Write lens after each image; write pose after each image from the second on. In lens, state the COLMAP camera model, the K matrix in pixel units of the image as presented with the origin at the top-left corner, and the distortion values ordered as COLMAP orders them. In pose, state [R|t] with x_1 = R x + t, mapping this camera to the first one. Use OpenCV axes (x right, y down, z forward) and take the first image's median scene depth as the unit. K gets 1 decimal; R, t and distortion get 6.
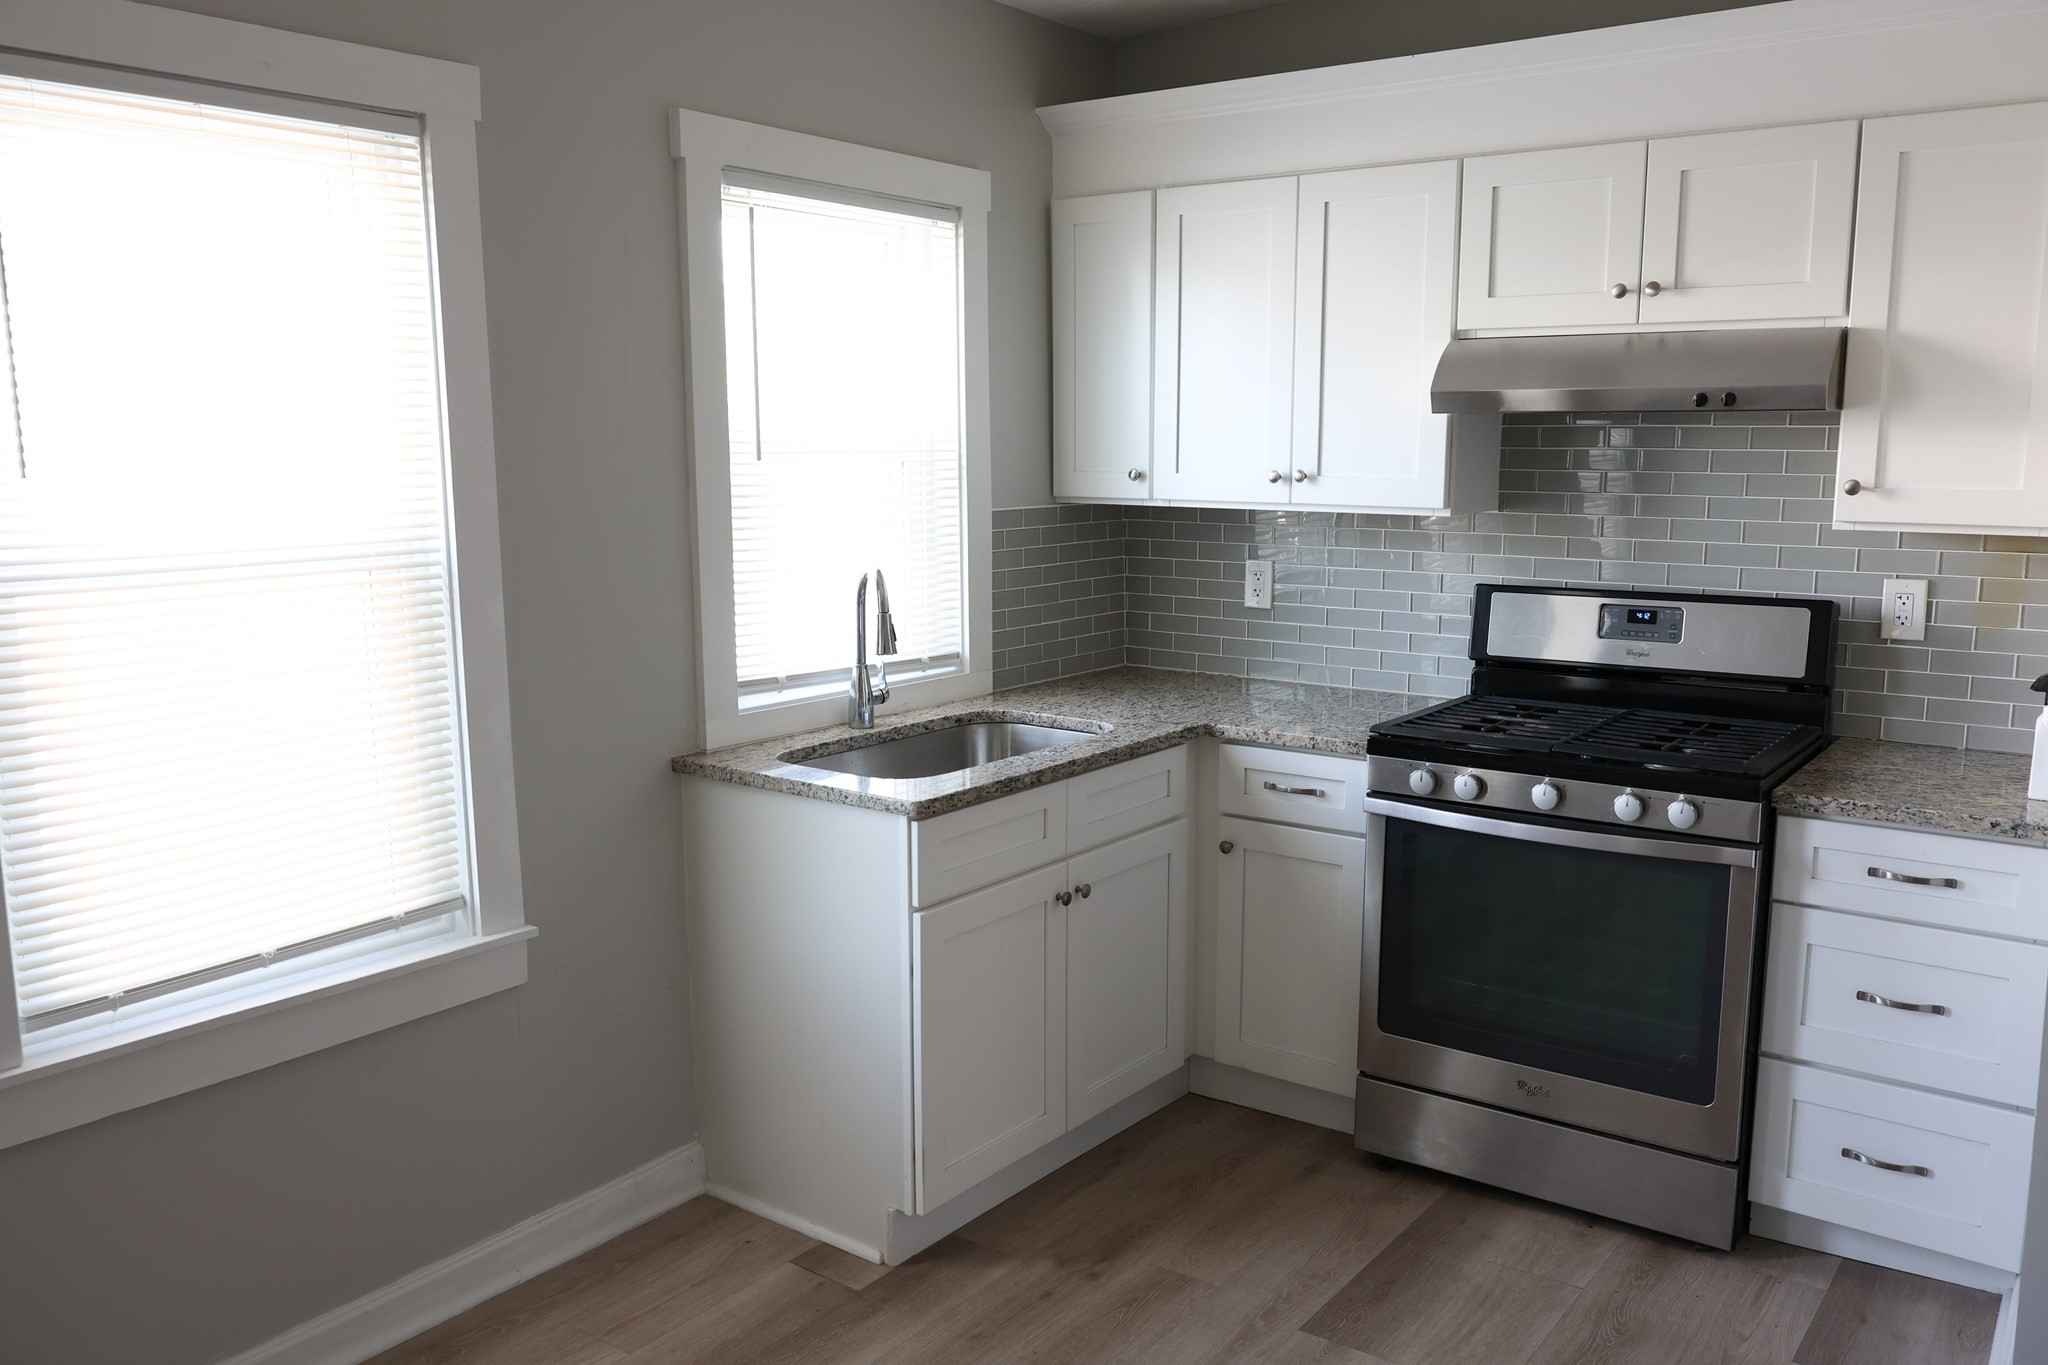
lens RADIAL K [[1612.6, 0, 1025.7], [0, 1612.6, 685.5], [0, 0, 1]] dist [-0.017432, 0.000510]
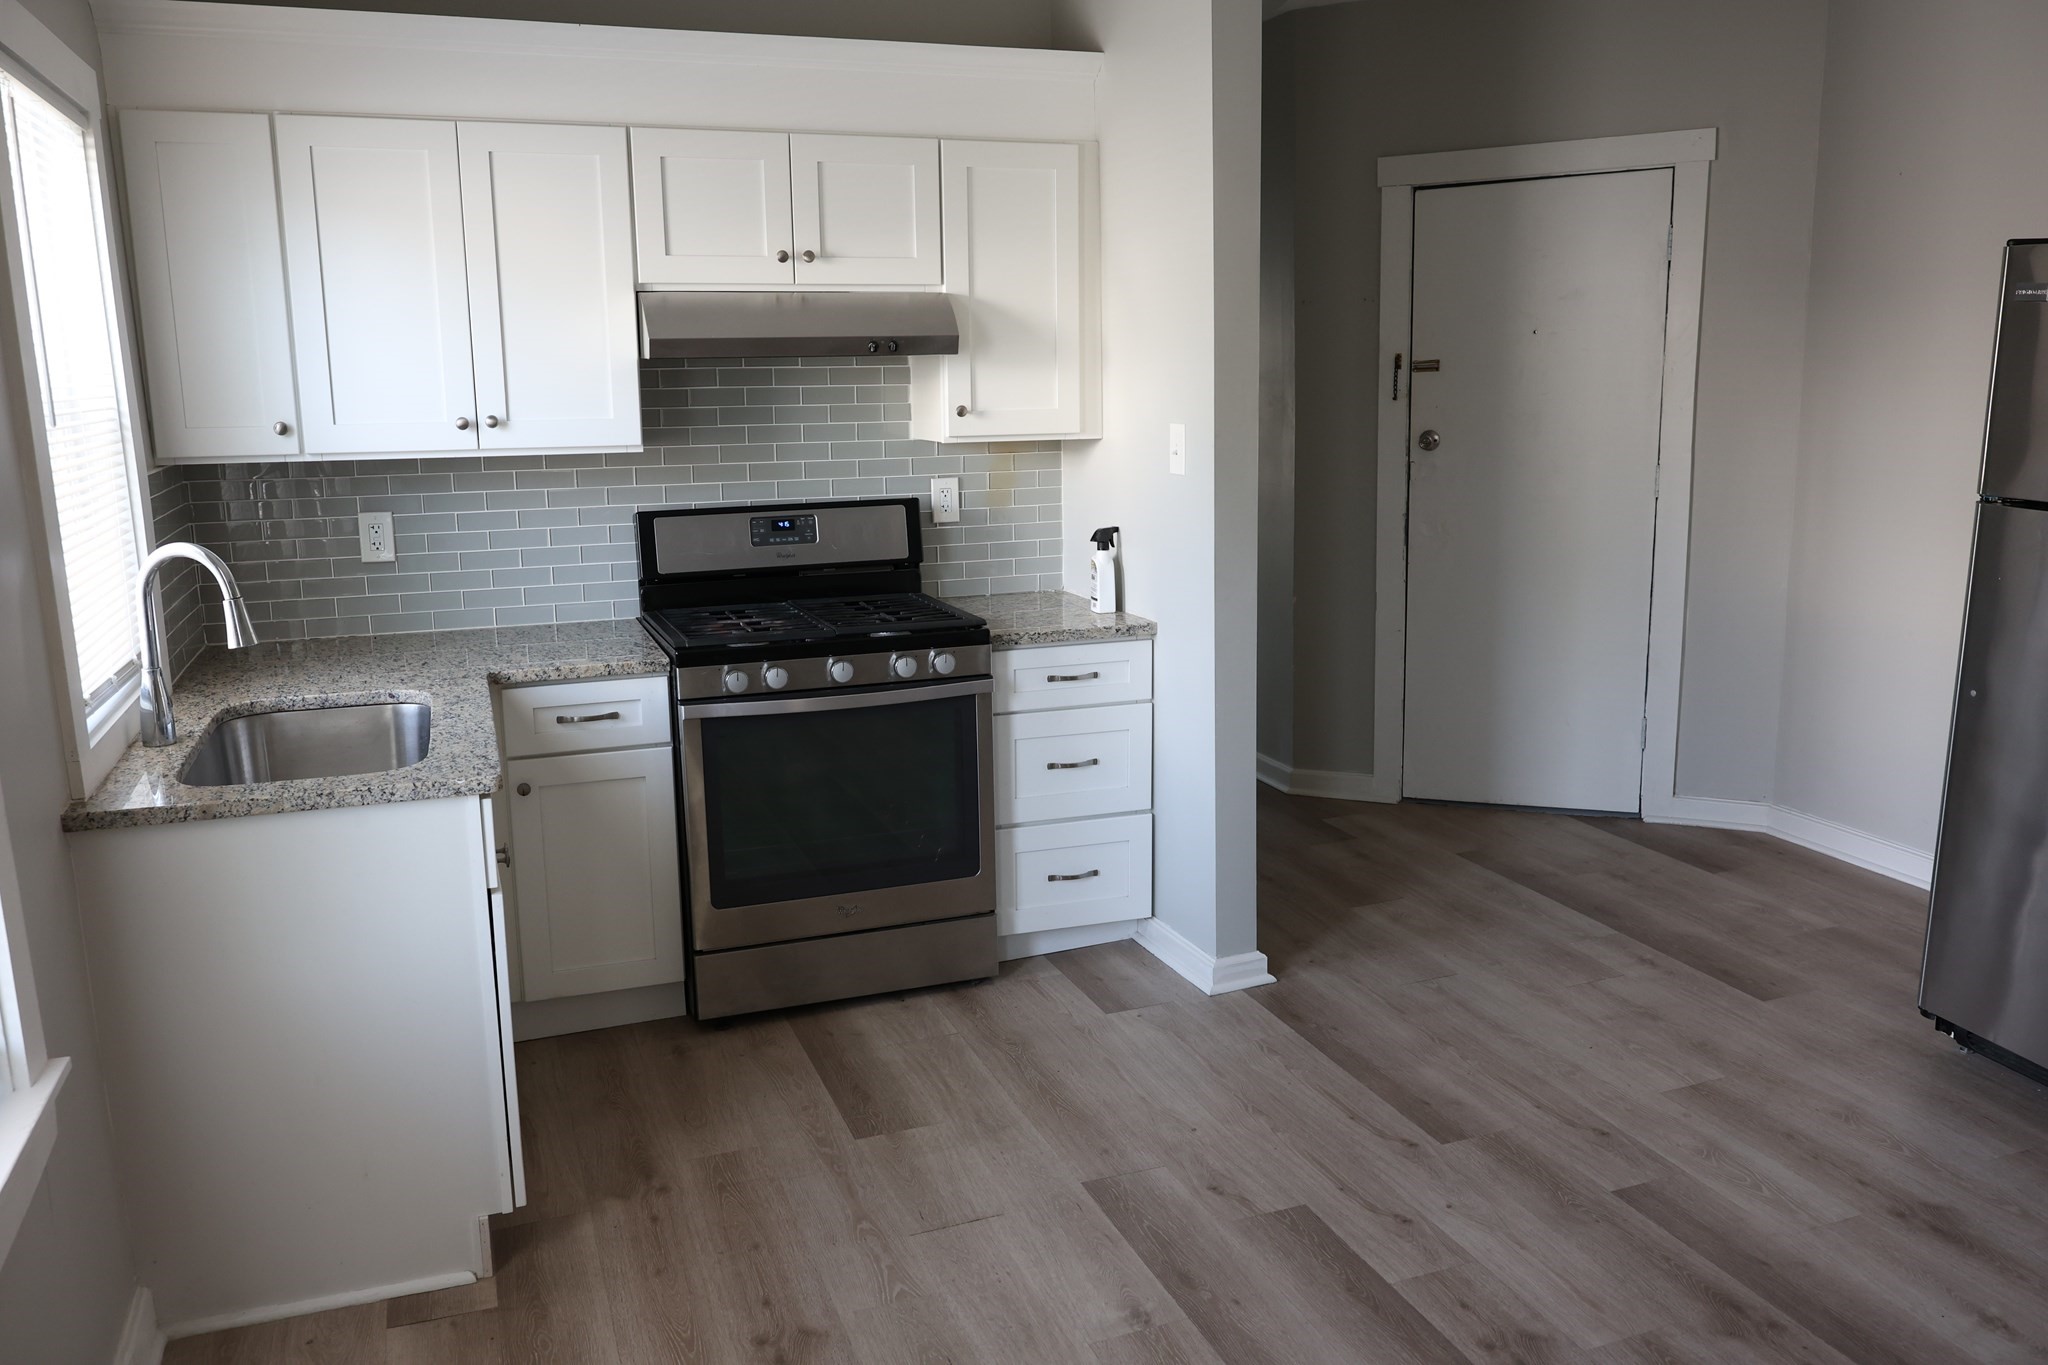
lens RADIAL K [[1612.6, 0, 1027.1], [0, 1612.6, 682.0], [0, 0, 1]] dist [-0.017432, 0.000510]
pose [[0.544700, -0.169738, 0.821274, -0.567368], [0.140492, 0.983933, 0.110176, -0.036170], [-0.826780, 0.055369, 0.559795, 0.179171]]
